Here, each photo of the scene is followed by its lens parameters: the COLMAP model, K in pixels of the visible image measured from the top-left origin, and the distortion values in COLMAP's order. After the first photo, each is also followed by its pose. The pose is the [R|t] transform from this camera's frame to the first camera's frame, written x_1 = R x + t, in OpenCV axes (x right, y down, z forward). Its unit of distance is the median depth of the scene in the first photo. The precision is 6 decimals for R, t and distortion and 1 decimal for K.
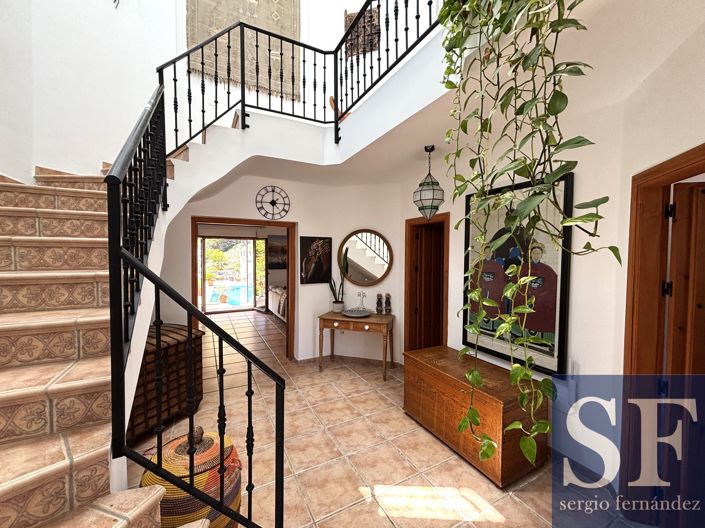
lens RADIAL K [[283.9, 0, 354.0], [0, 283.9, 262.2], [0, 0, 1]] dist [-0.002765, -0.000081]
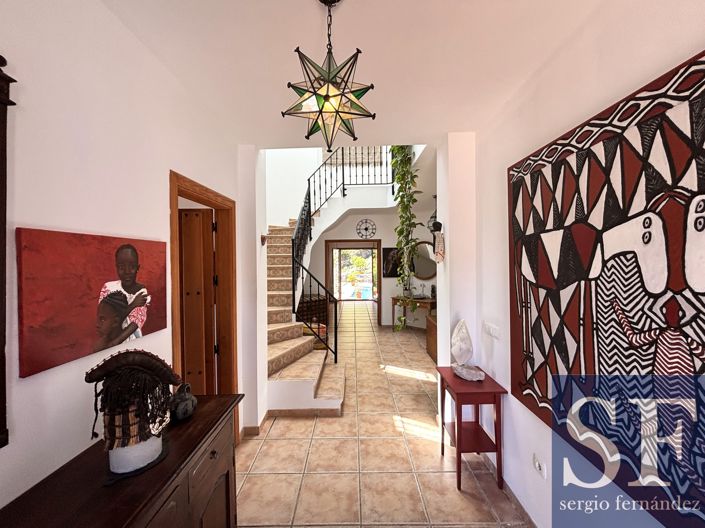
lens RADIAL K [[283.9, 0, 352.0], [0, 283.9, 260.5], [0, 0, 1]] dist [-0.002765, -0.000081]
pose [[0.880741, -0.014531, -0.473375, 0.642592], [0.001454, 0.999607, -0.027979, 0.038879], [0.473596, 0.023954, 0.880416, -0.772714]]
